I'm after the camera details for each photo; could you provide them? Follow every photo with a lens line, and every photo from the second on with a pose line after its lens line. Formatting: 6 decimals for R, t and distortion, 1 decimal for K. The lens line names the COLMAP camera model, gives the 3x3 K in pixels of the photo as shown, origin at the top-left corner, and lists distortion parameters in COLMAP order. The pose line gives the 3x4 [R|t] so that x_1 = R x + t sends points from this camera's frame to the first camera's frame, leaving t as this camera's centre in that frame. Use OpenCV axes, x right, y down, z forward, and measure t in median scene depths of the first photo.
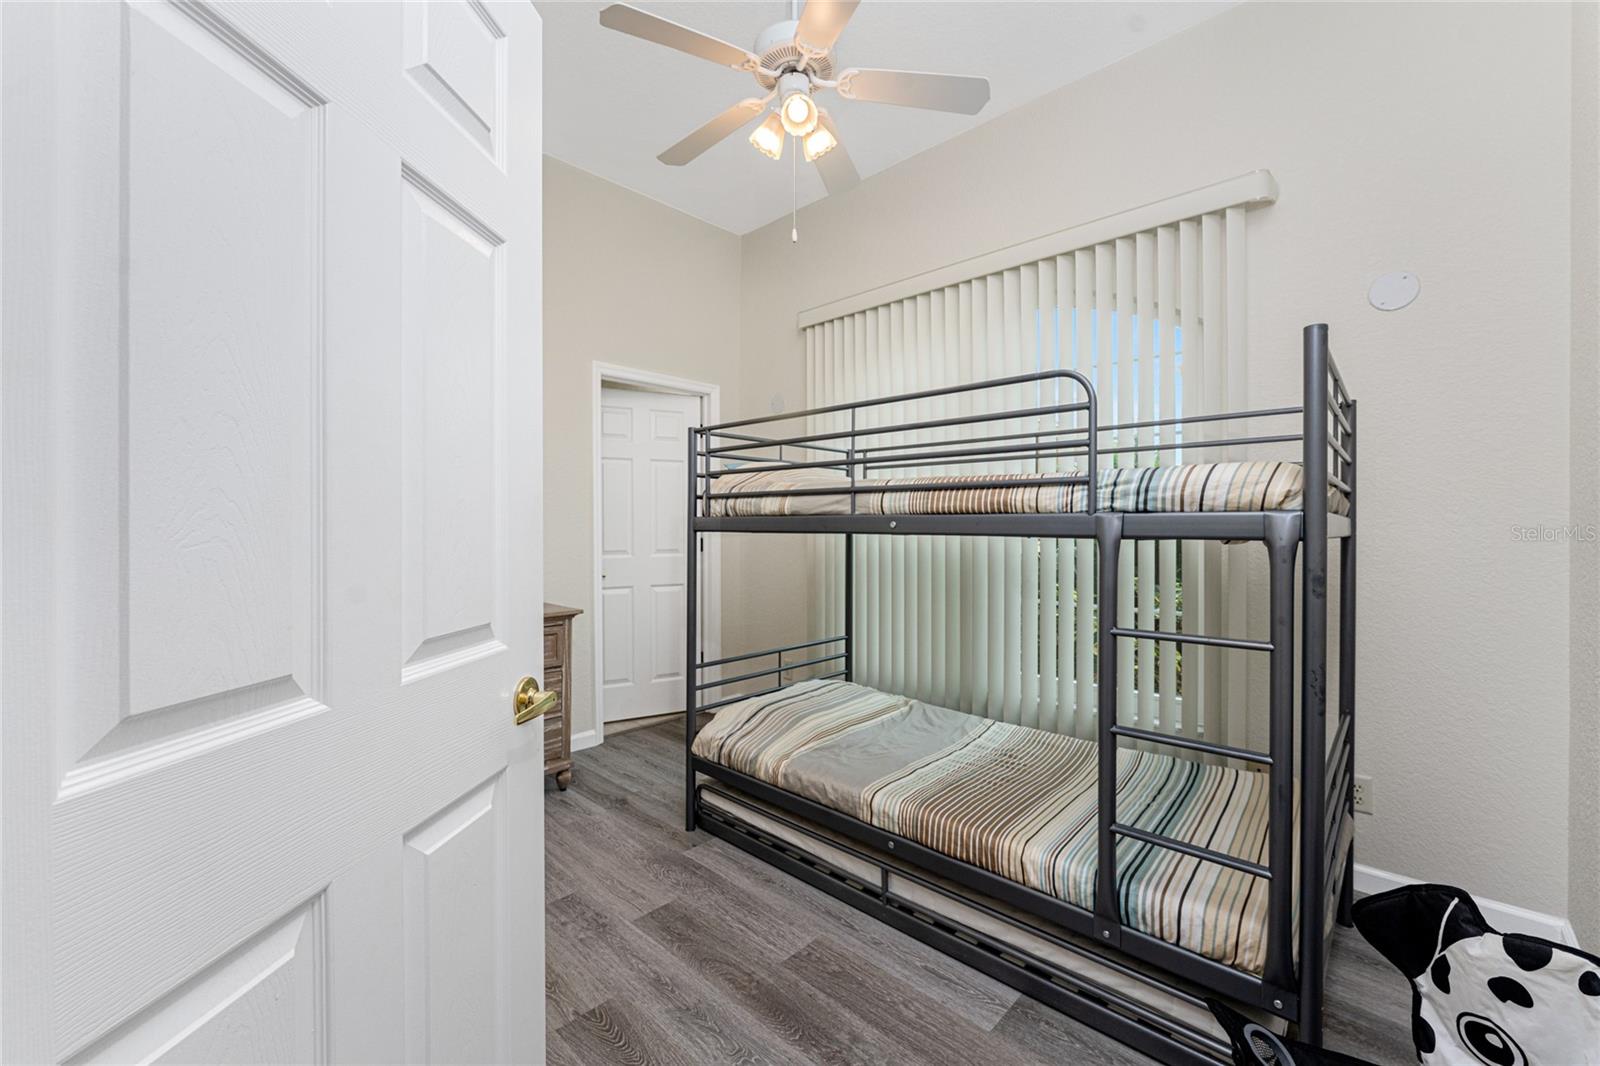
lens RADIAL K [[640.0, 0, 794.2], [0, 640.0, 521.0], [0, 0, 1]] dist [-0.001412, -0.000212]
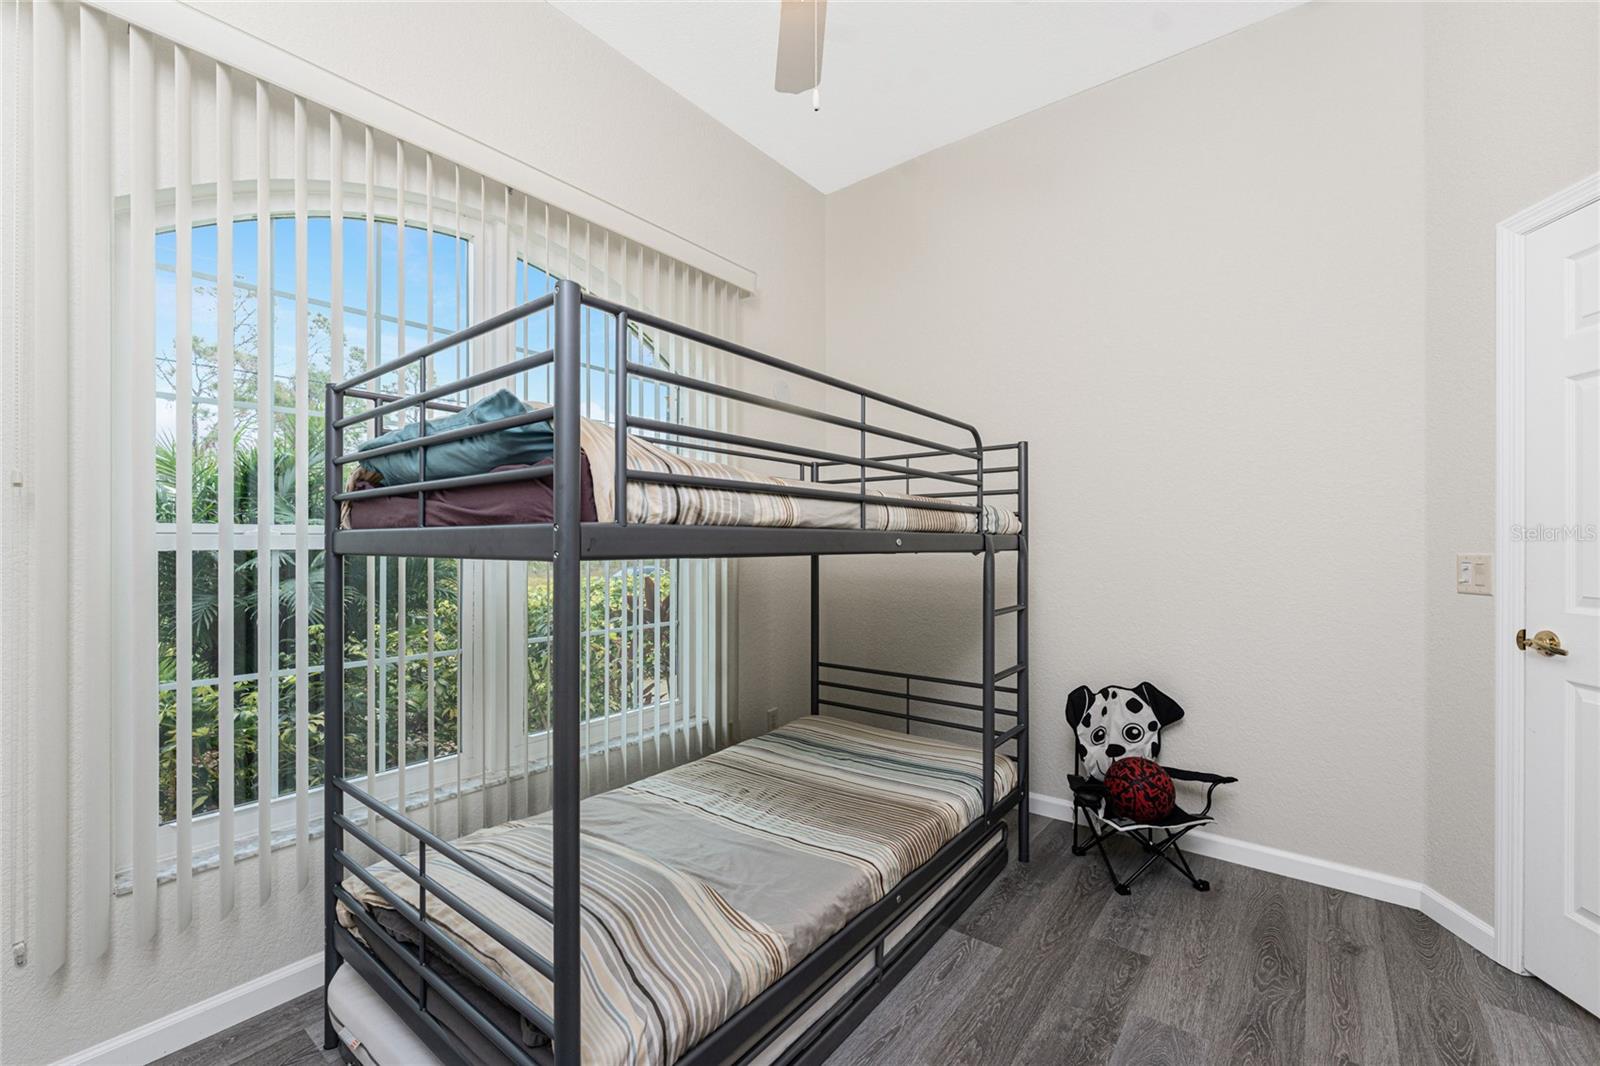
lens RADIAL K [[656.0, 0, 801.1], [0, 656.0, 543.4], [0, 0, 1]] dist [-0.003282, -0.000173]
pose [[-0.089278, 0.003040, 0.996002, -0.675772], [0.000721, 0.999995, -0.002987, 0.008717], [-0.996006, 0.000451, -0.089280, 1.090929]]
